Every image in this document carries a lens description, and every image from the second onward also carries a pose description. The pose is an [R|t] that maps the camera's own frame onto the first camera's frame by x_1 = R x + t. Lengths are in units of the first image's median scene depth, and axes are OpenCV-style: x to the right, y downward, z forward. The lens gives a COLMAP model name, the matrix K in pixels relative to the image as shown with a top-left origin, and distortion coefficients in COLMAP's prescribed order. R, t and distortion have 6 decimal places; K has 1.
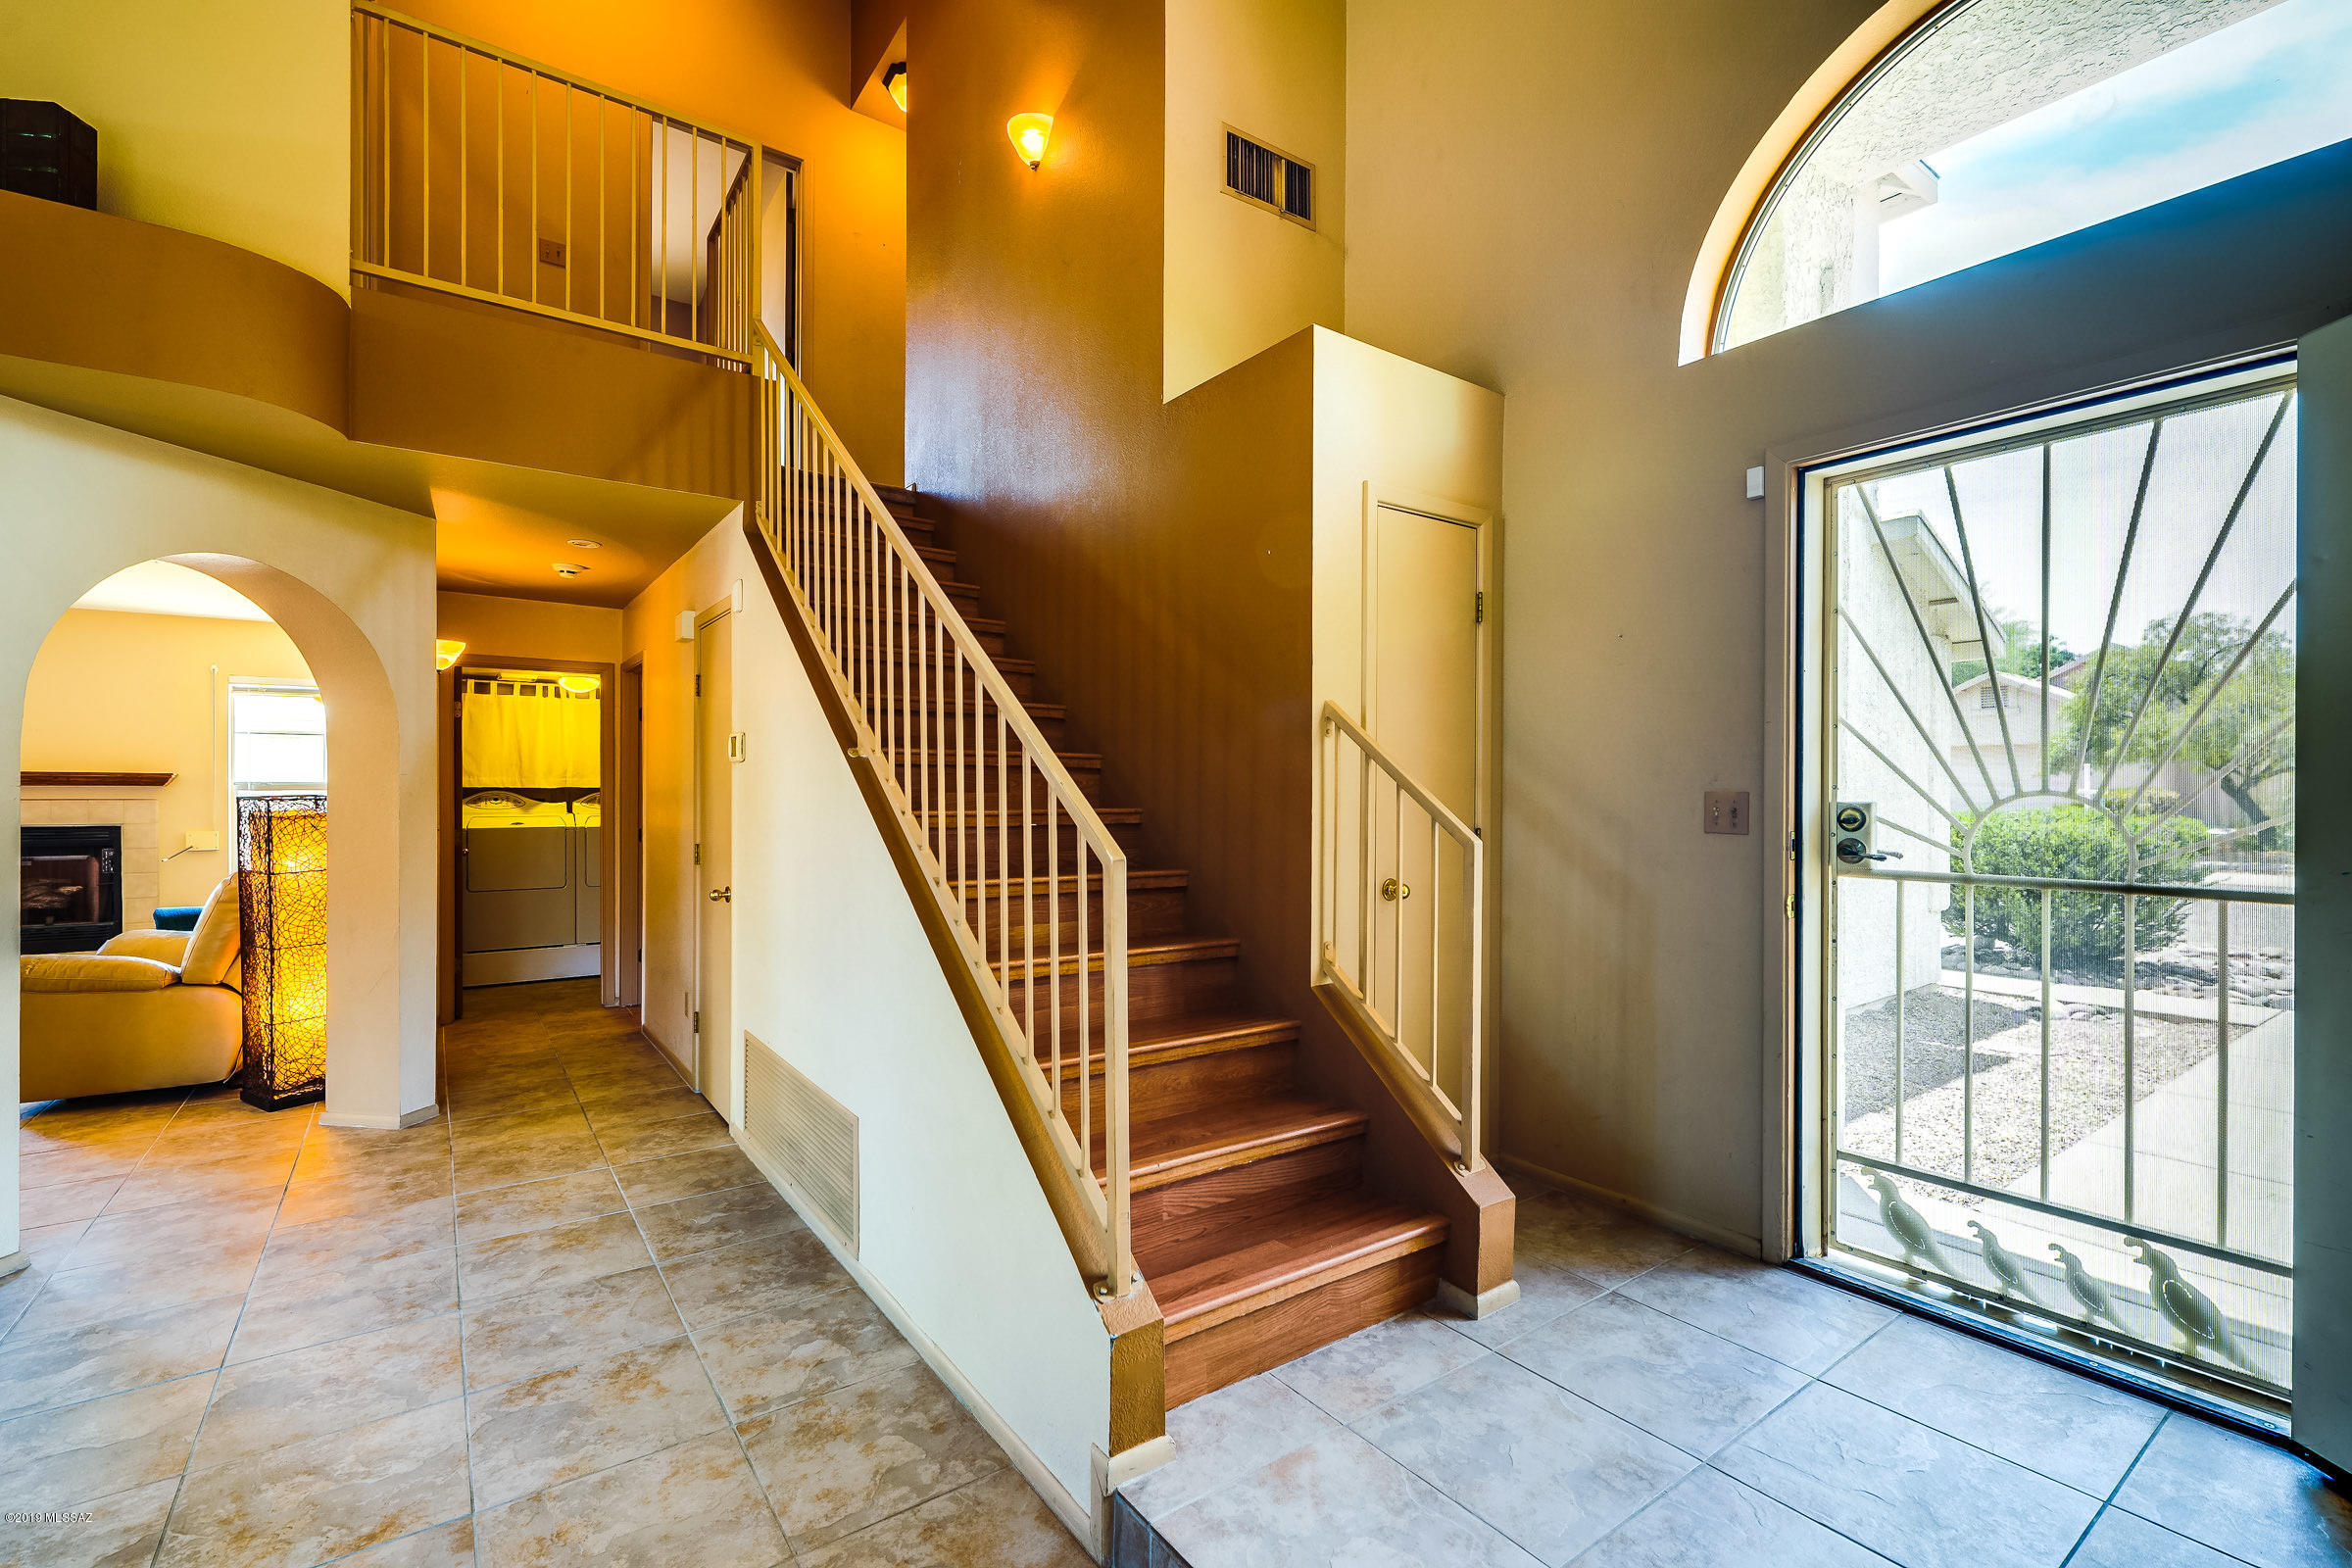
lens RADIAL K [[1036.6, 0, 1152.5], [0, 1036.6, 786.8], [0, 0, 1]] dist [0.006316, -0.000350]
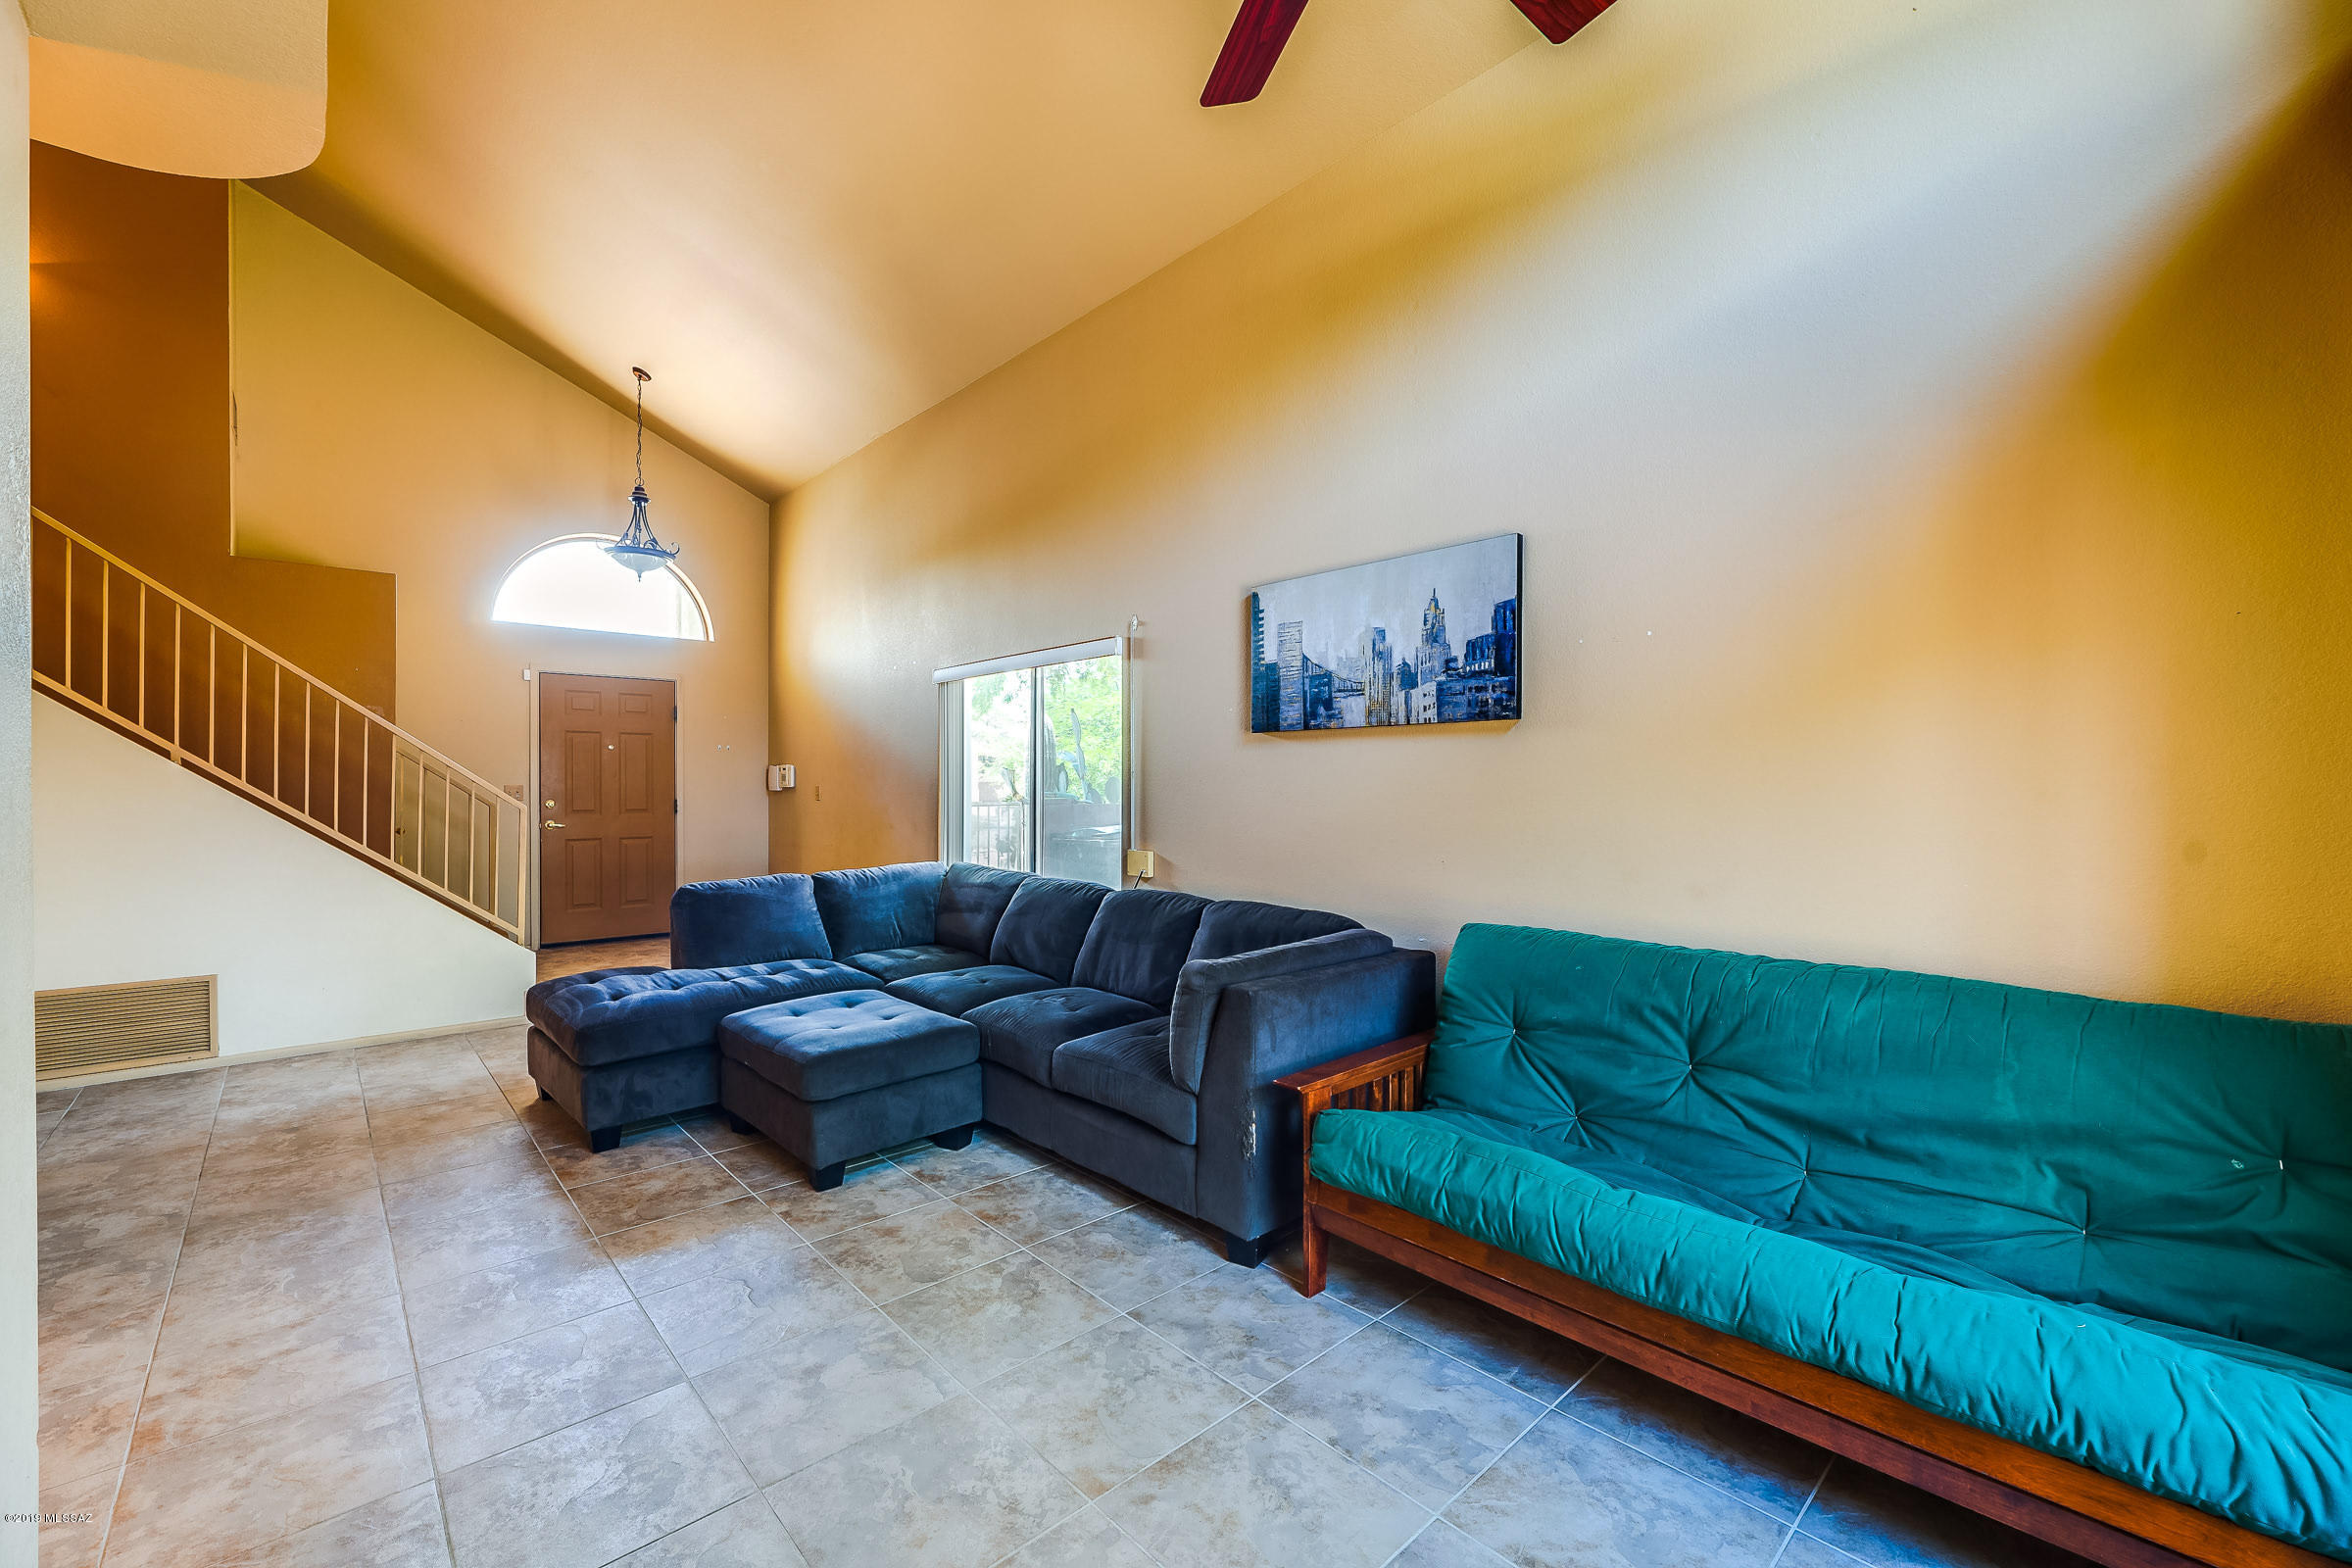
lens RADIAL K [[962.2, 0, 1159.3], [0, 962.2, 783.0], [0, 0, 1]] dist [0.003374, -0.001246]
pose [[-0.118547, -0.001294, 0.992948, -1.354492], [-0.000812, 0.999999, 0.001206, -0.001758], [-0.992948, -0.000664, -0.118548, -0.241766]]
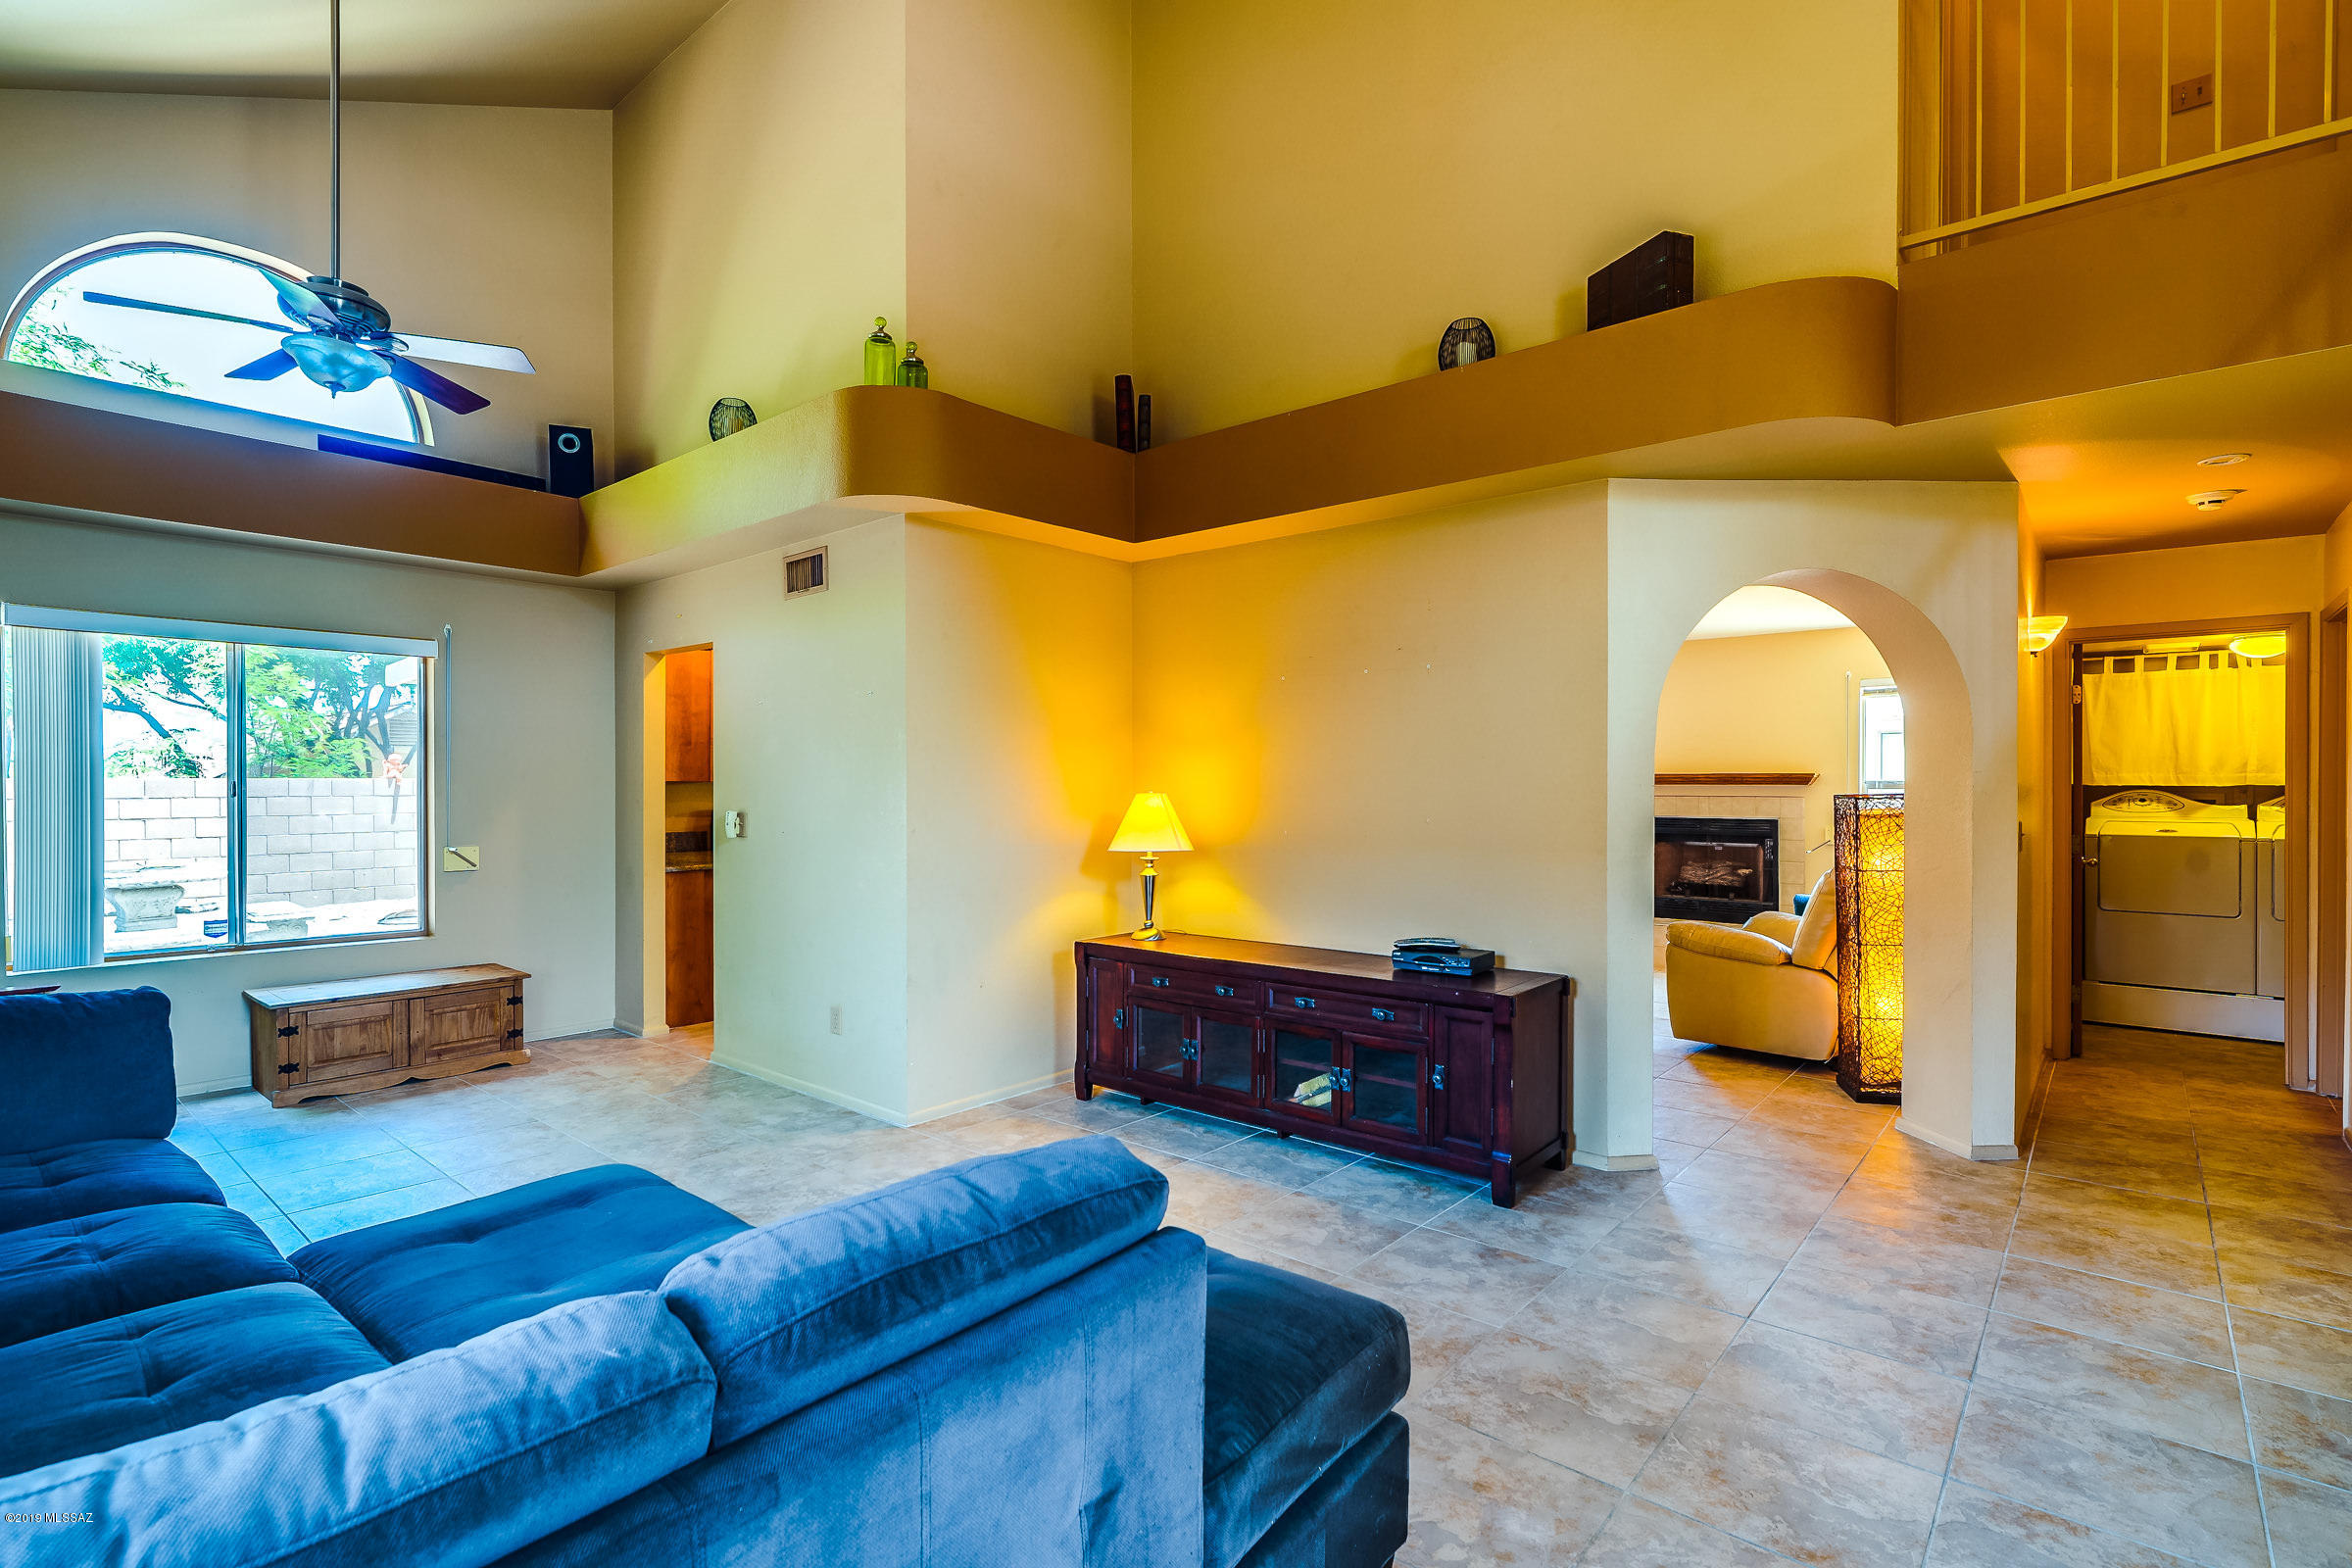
lens RADIAL K [[1115.0, 0, 1168.6], [0, 1115.0, 787.5], [0, 0, 1]] dist [0.003346, -0.000020]
pose [[0.248569, 0.001476, -0.968613, 0.049195], [0.001139, 0.999998, 0.001817, -0.000688], [0.968614, -0.001555, 0.248567, 0.069397]]
